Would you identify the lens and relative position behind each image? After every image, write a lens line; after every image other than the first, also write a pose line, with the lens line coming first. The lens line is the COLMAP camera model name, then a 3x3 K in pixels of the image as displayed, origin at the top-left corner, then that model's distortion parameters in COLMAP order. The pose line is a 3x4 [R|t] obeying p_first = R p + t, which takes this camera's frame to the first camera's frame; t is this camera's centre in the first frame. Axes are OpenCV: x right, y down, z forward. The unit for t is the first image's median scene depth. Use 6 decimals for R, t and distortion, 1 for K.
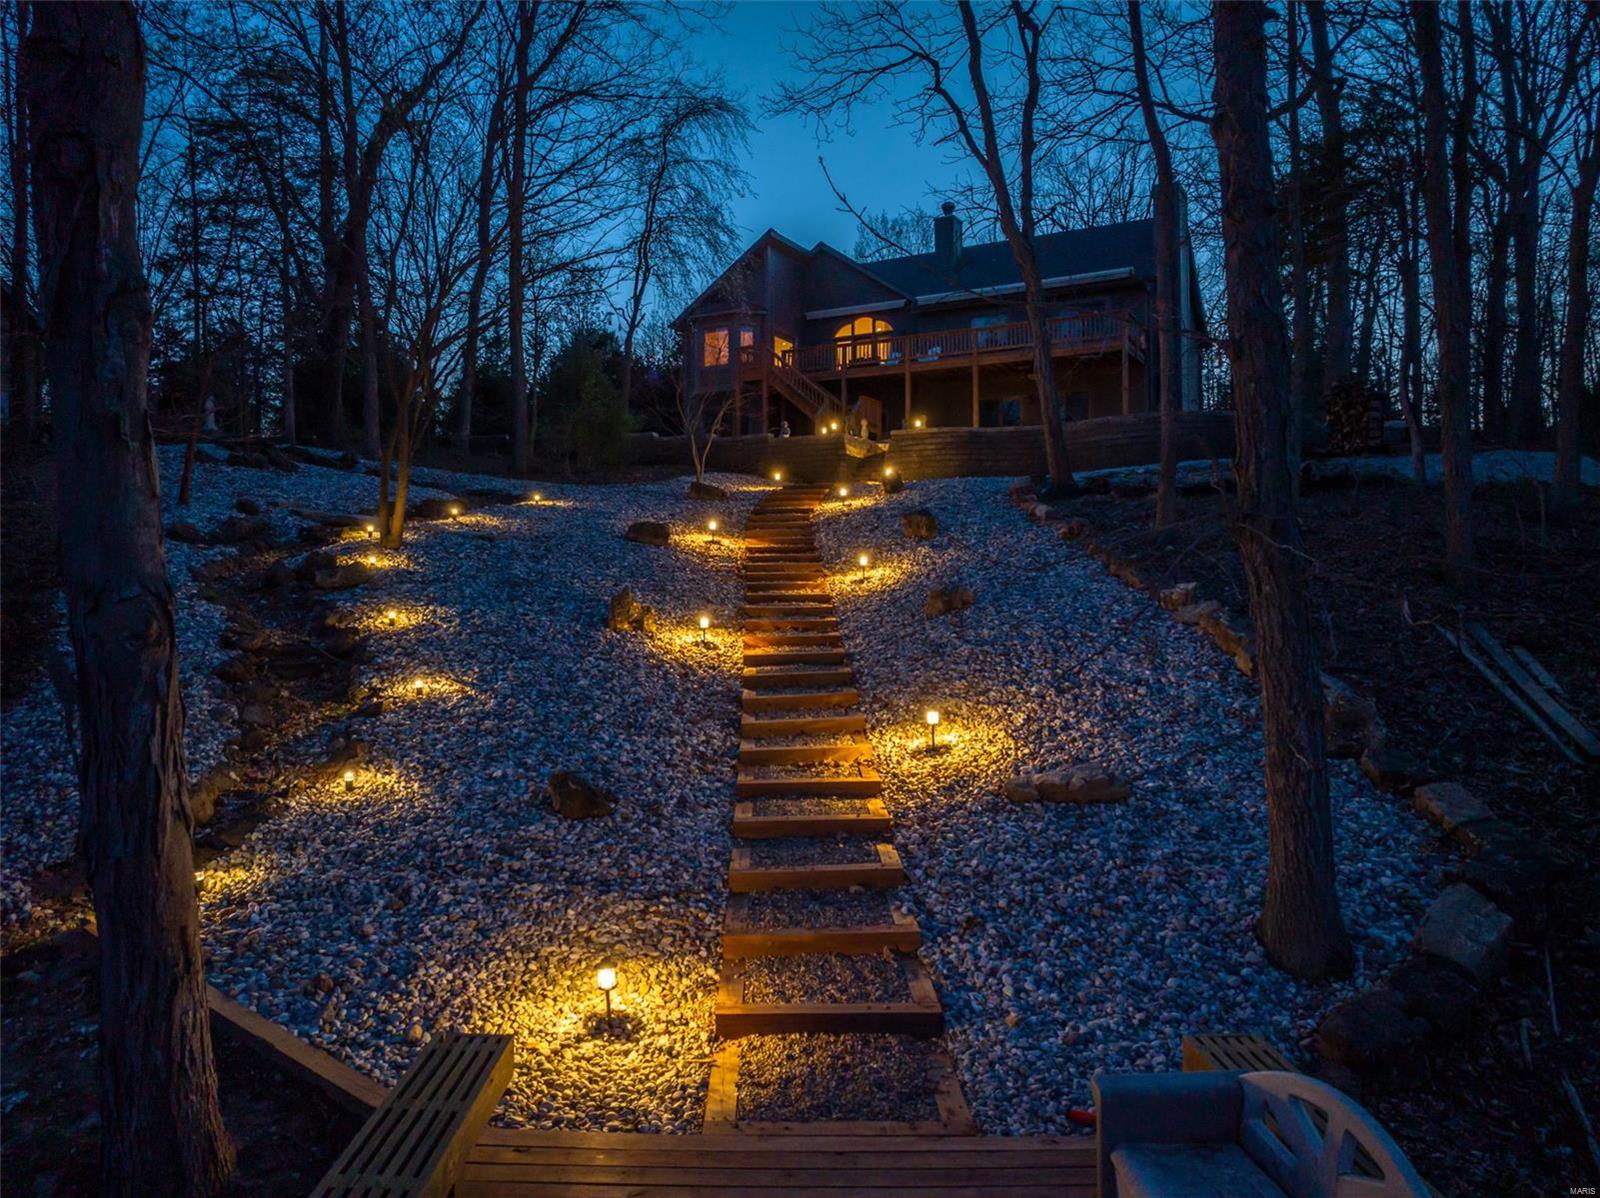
lens RADIAL K [[1145.7, 0, 800.0], [0, 1145.7, 599.0], [0, 0, 1]] dist [-0.007941, -0.042566]
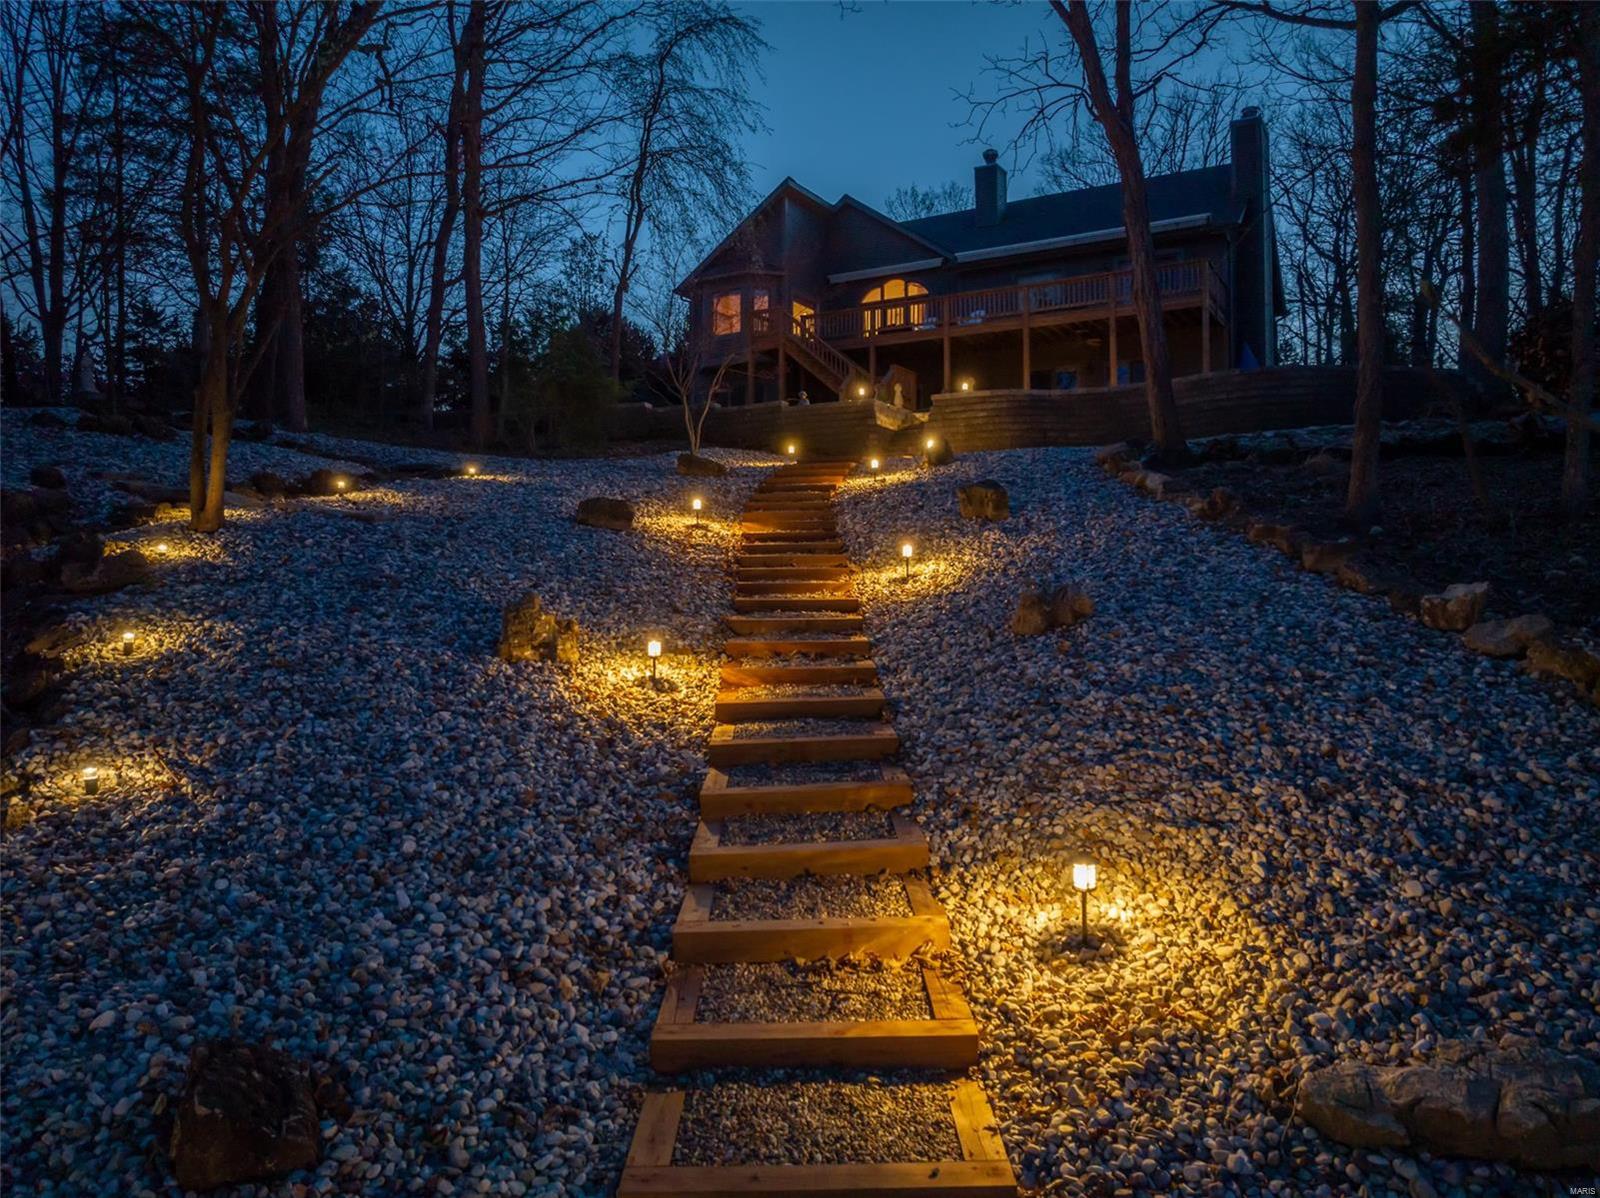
lens RADIAL K [[1145.7, 0, 800.0], [0, 1145.7, 599.0], [0, 0, 1]] dist [-0.007941, -0.042566]
pose [[0.999754, 0.000176, -0.022164, 0.006595], [-0.000154, 0.999999, 0.001008, -0.004941], [0.022164, -0.001004, 0.999754, 0.312456]]
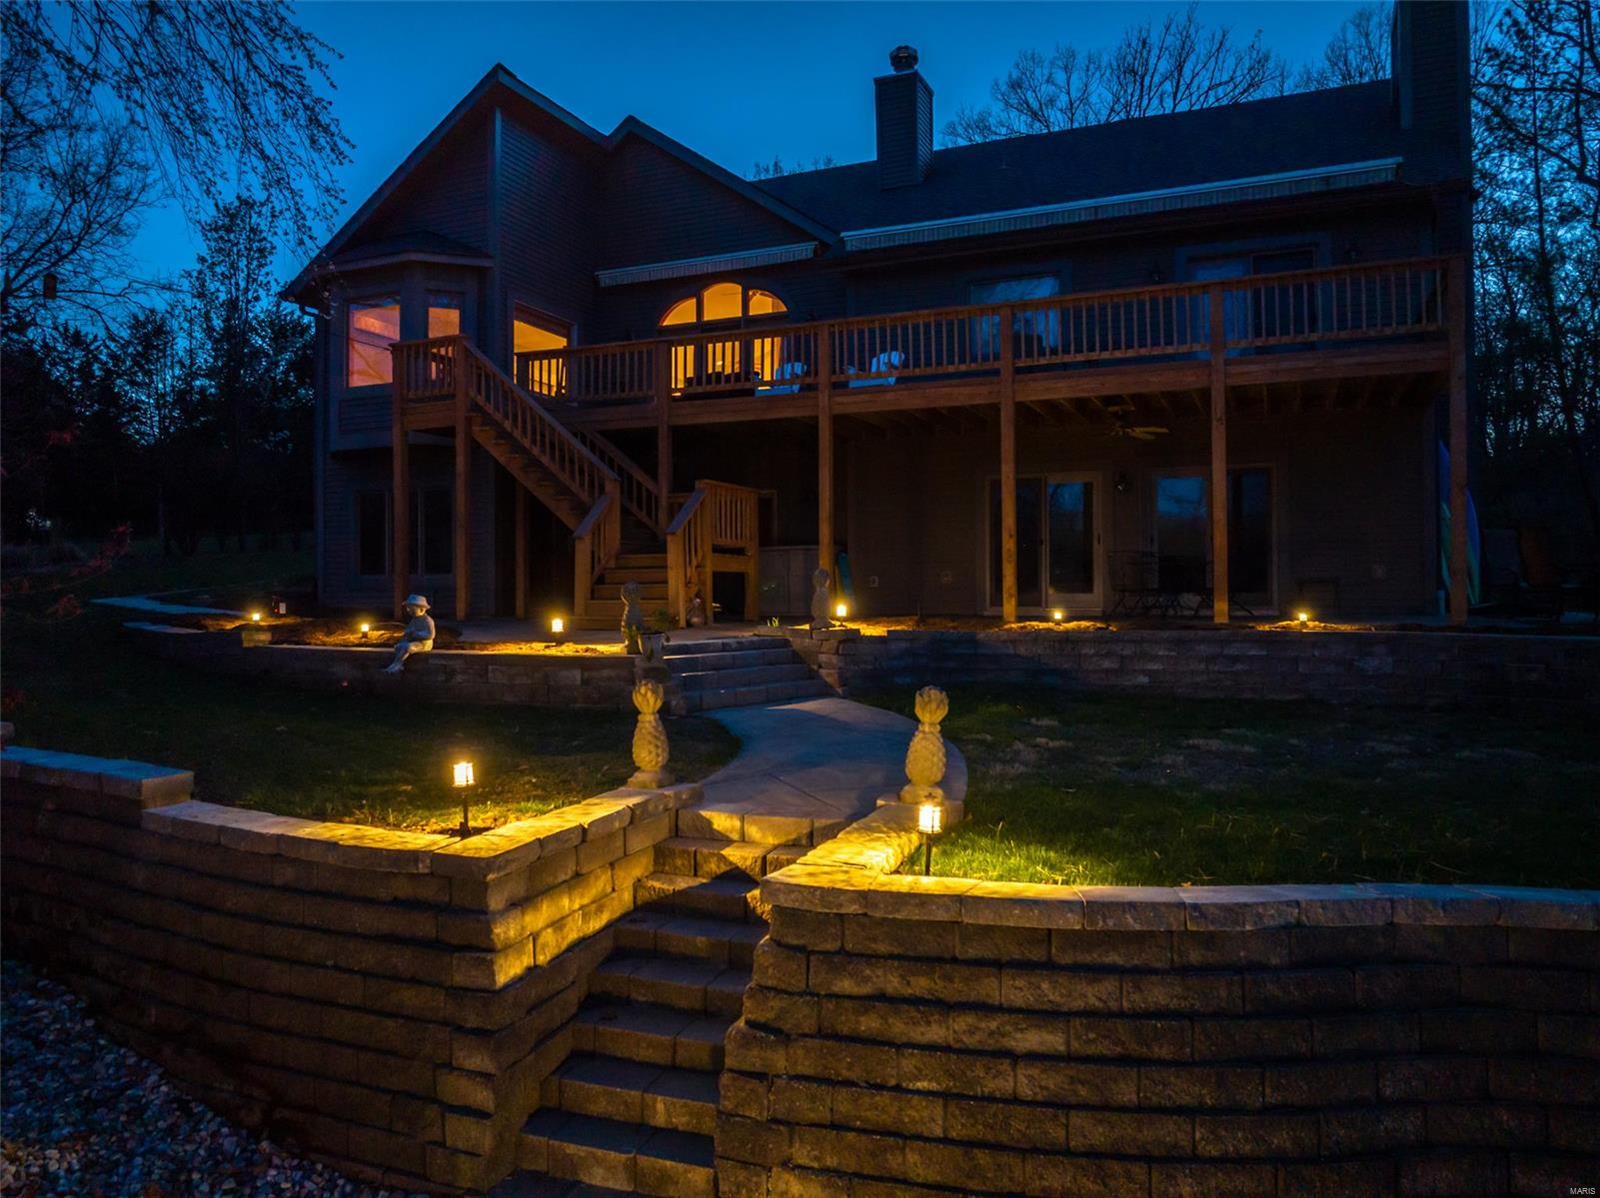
lens RADIAL K [[1145.7, 0, 800.0], [0, 1145.7, 599.0], [0, 0, 1]] dist [-0.007941, -0.042566]
pose [[0.996037, -0.000046, 0.088939, 0.118179], [0.000225, 0.999998, -0.002006, -0.311637], [-0.088939, 0.002018, 0.996035, 1.418476]]
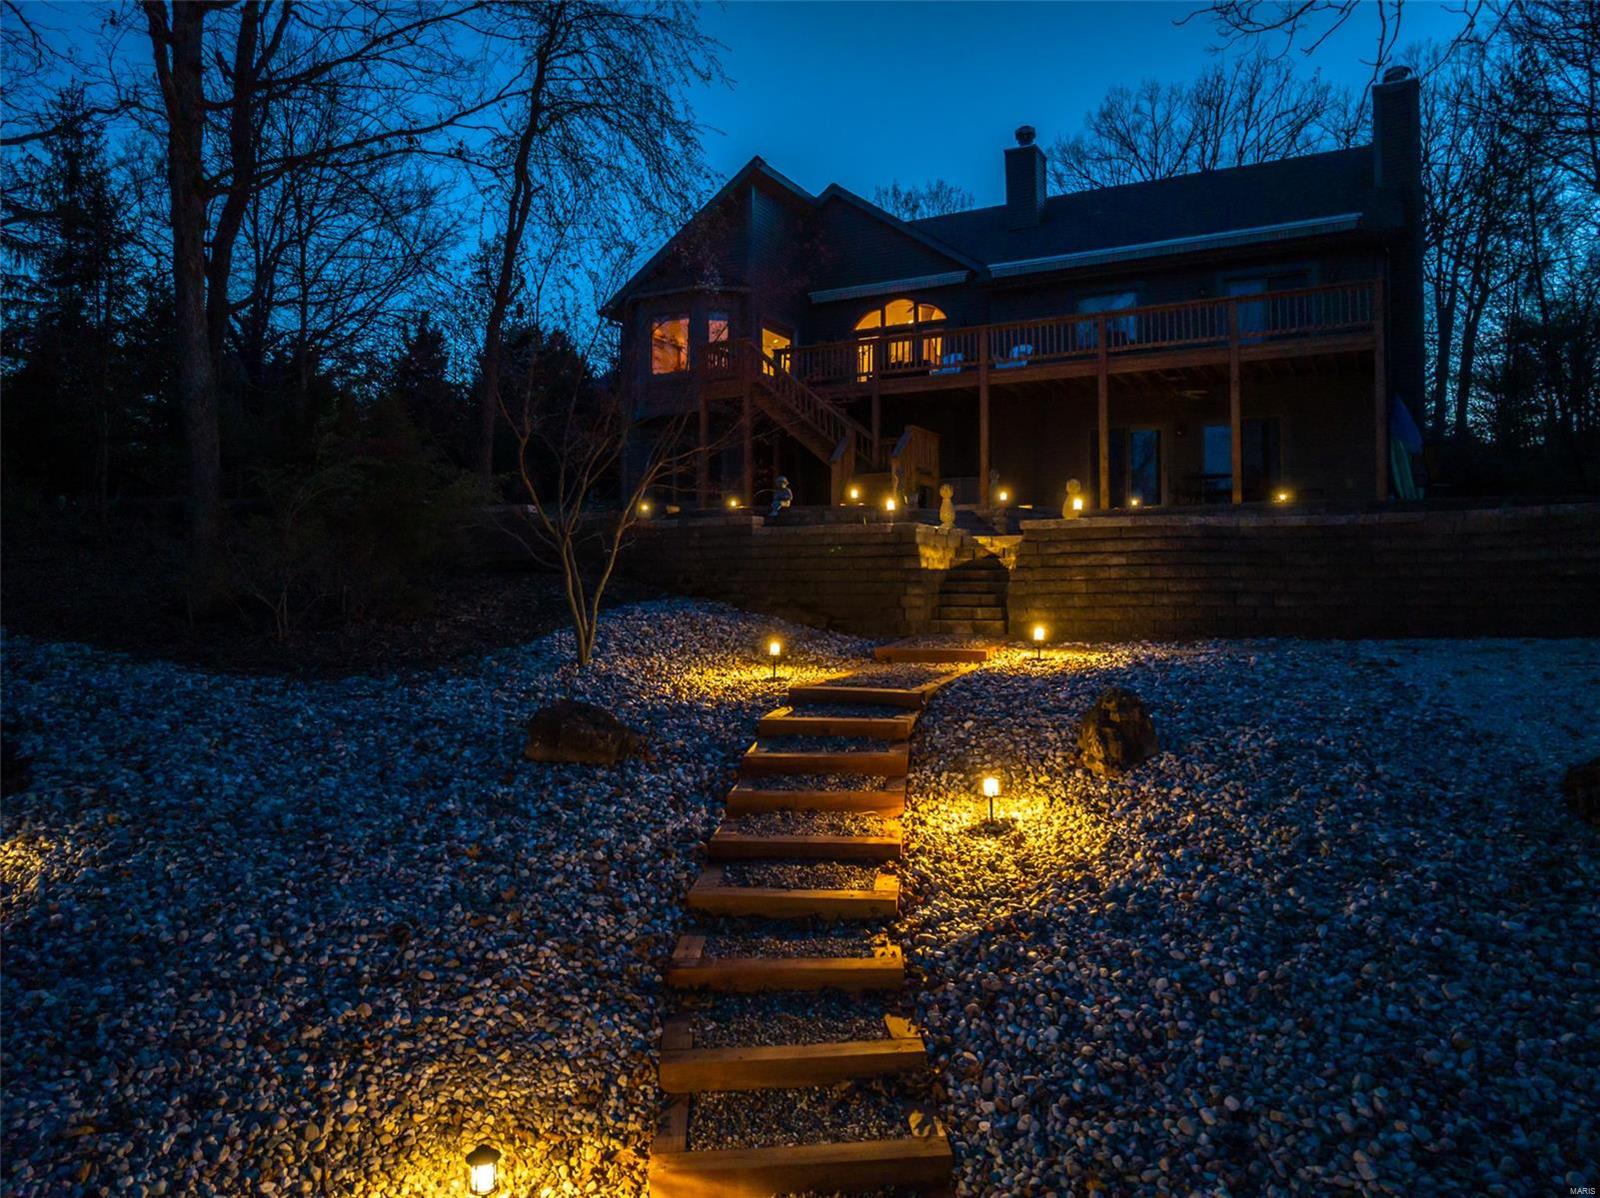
lens RADIAL K [[1145.7, 0, 800.0], [0, 1145.7, 599.0], [0, 0, 1]] dist [-0.007941, -0.042566]
pose [[0.999907, -0.000127, 0.013648, -0.025274], [0.000181, 0.999992, -0.003974, -0.191789], [-0.013647, 0.003976, 0.999899, 0.918030]]
